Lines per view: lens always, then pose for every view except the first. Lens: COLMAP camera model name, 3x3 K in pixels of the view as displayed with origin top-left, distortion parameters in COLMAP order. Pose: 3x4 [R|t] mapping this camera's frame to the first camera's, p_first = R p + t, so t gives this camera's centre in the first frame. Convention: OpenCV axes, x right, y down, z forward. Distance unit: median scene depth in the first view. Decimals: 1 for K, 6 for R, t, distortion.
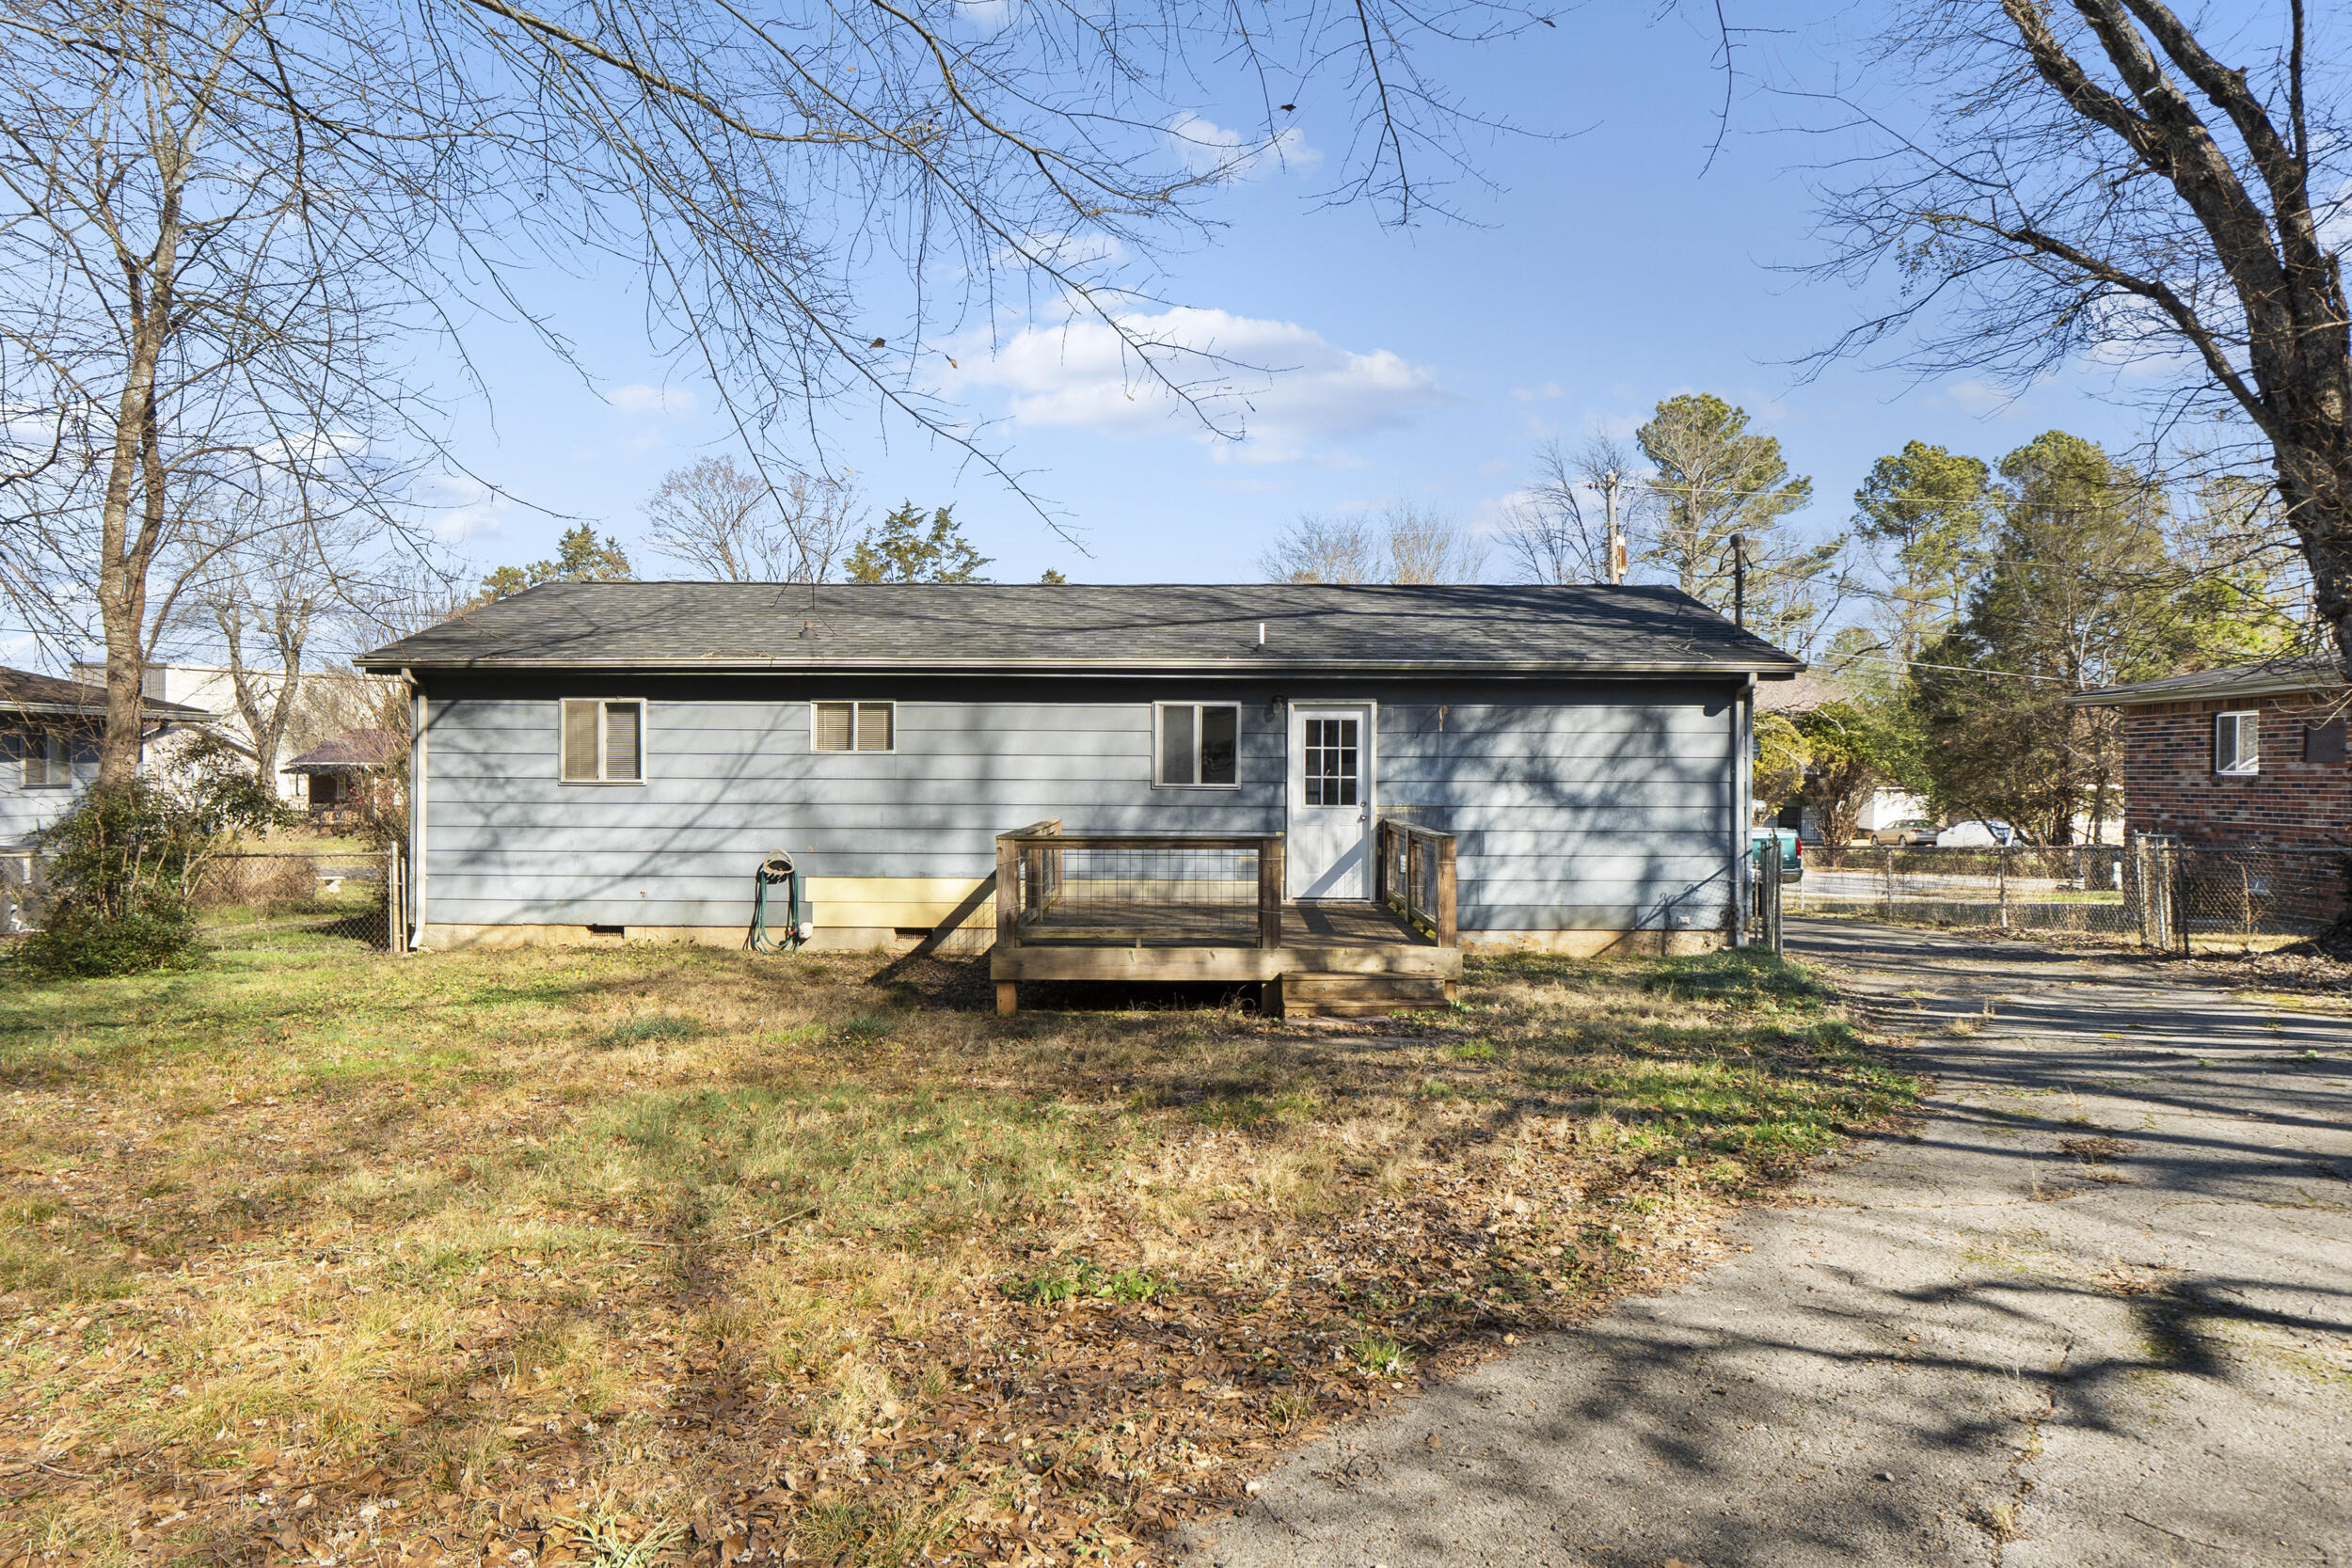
lens RADIAL K [[1486.5, 0, 1176.9], [0, 1486.5, 789.9], [0, 0, 1]] dist [-0.026526, 0.000091]
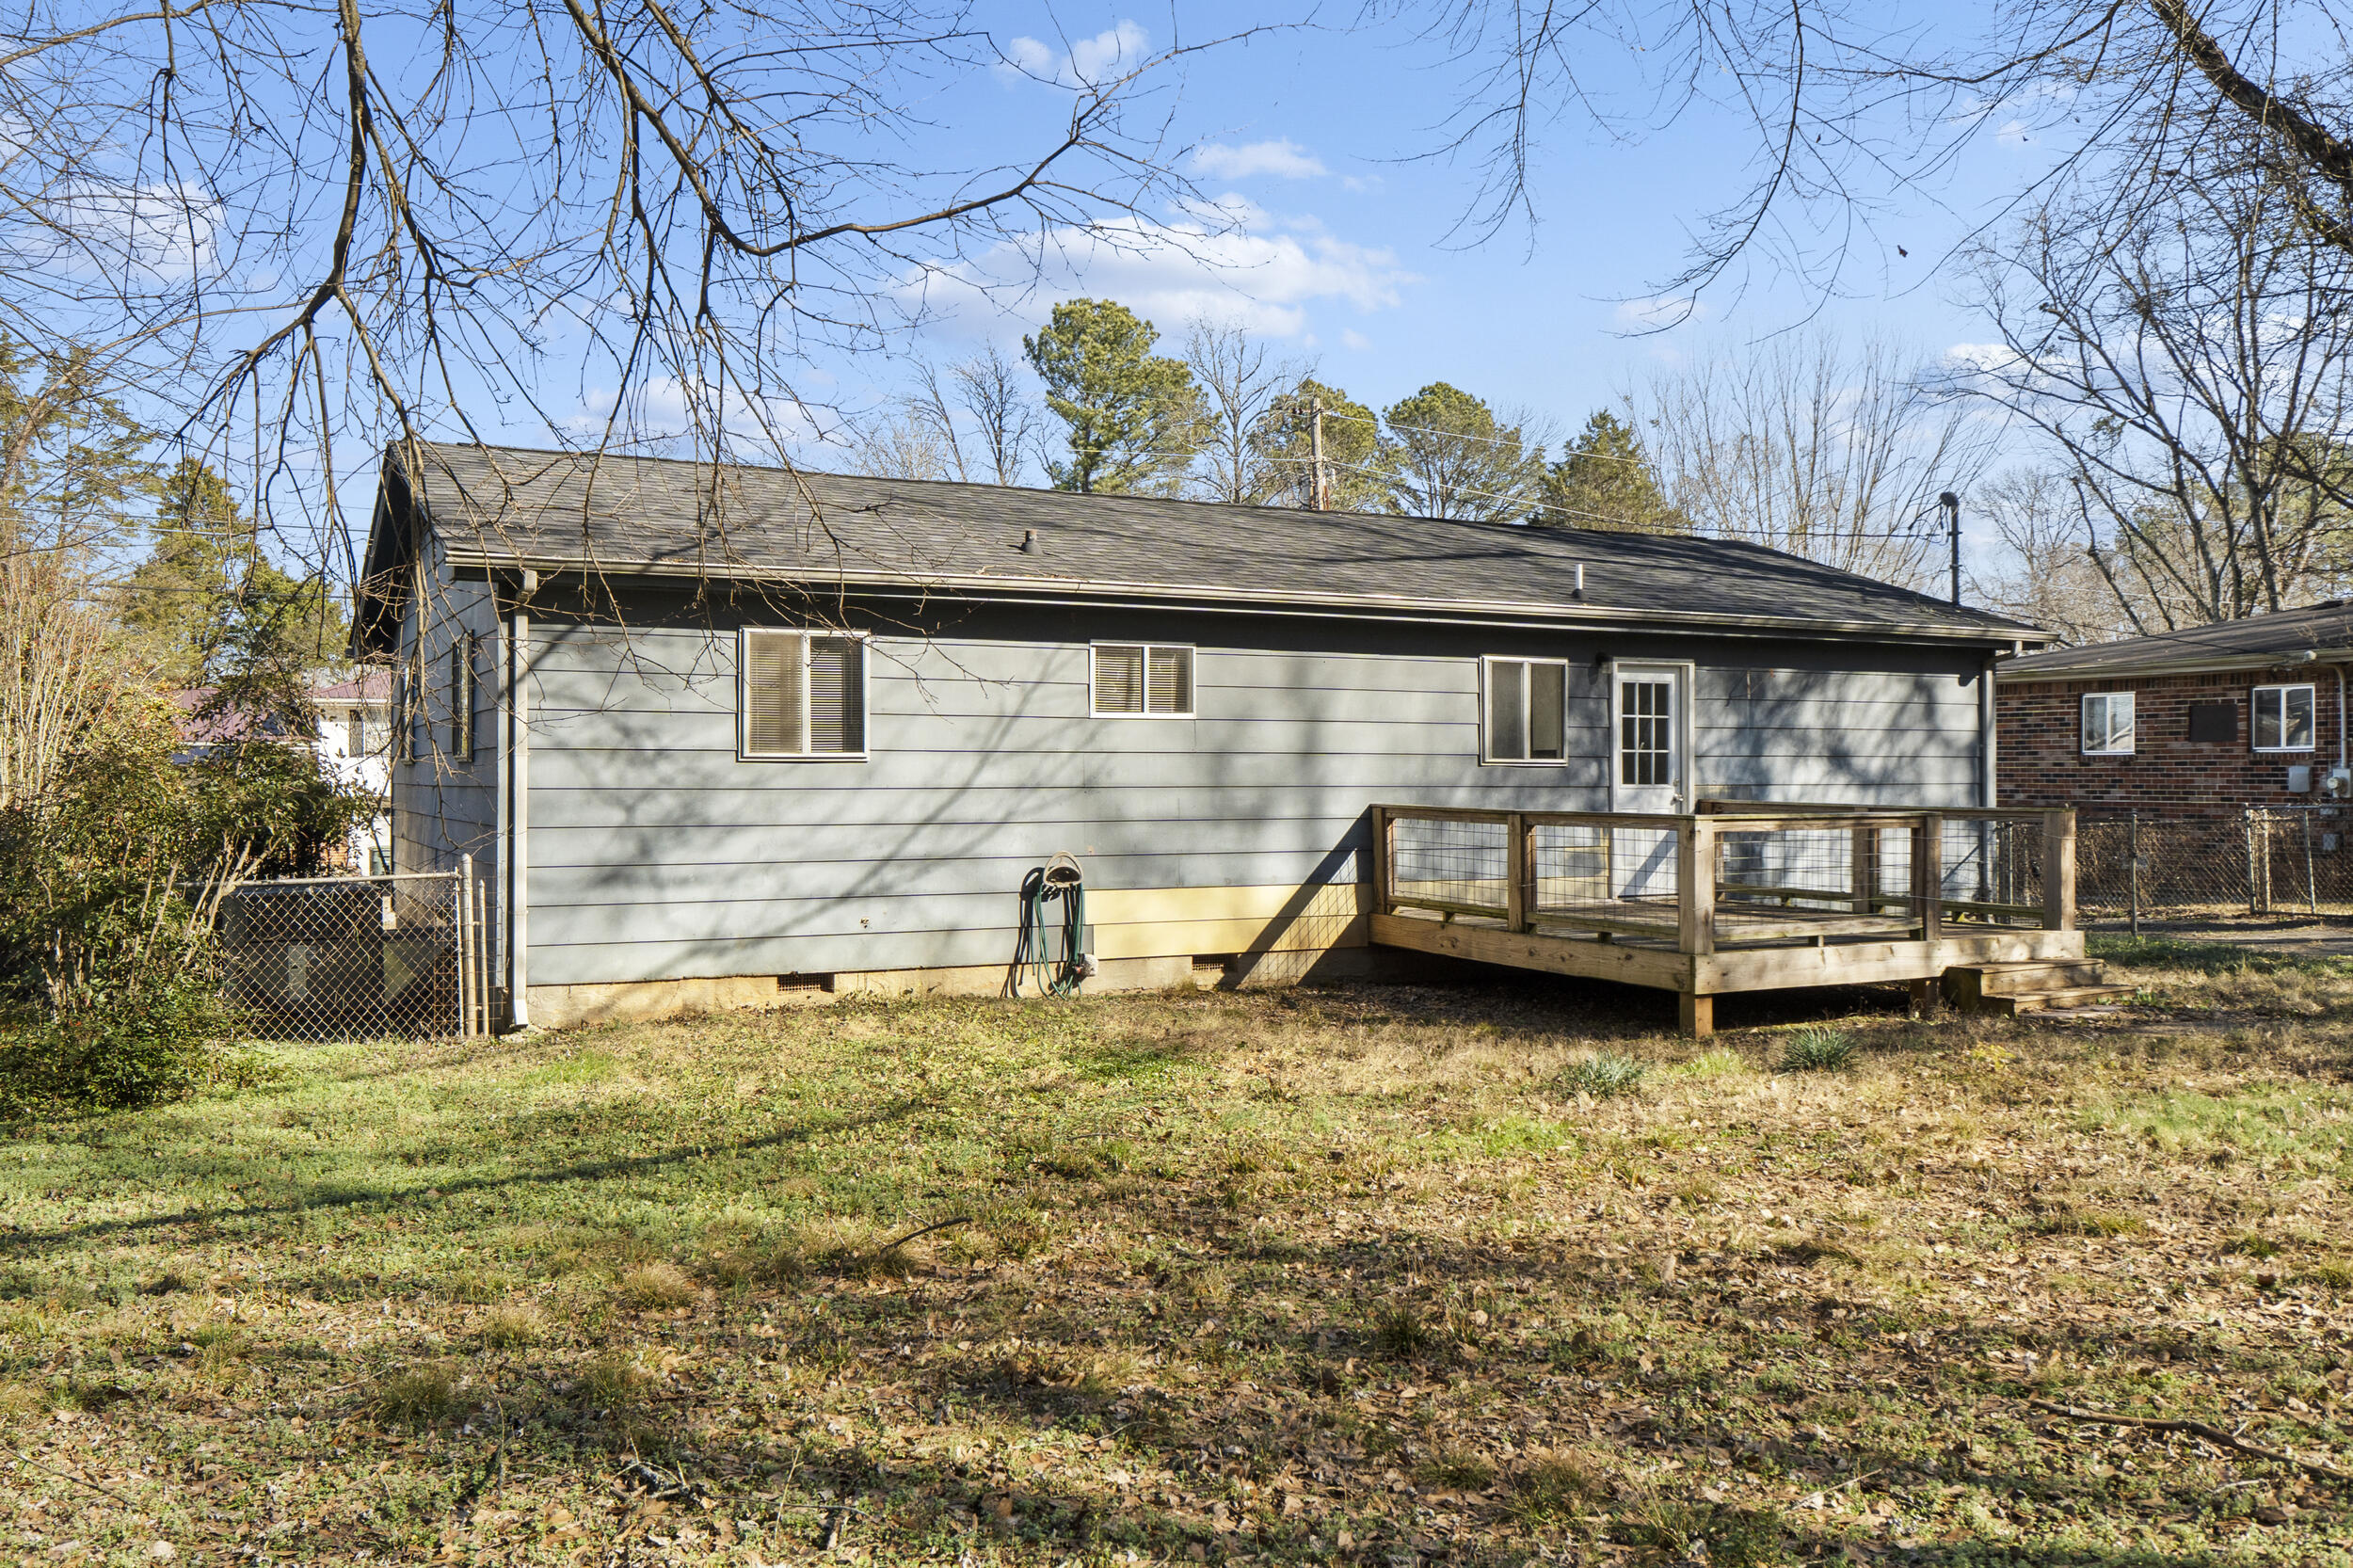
lens RADIAL K [[1973.2, 0, 1177.1], [0, 1973.2, 781.5], [0, 0, 1]] dist [-0.001994, -0.002112]
pose [[0.876578, -0.005769, 0.481225, -0.667617], [0.008791, 0.999953, -0.004025, 0.010938], [-0.481179, 0.007758, 0.876588, 0.148649]]
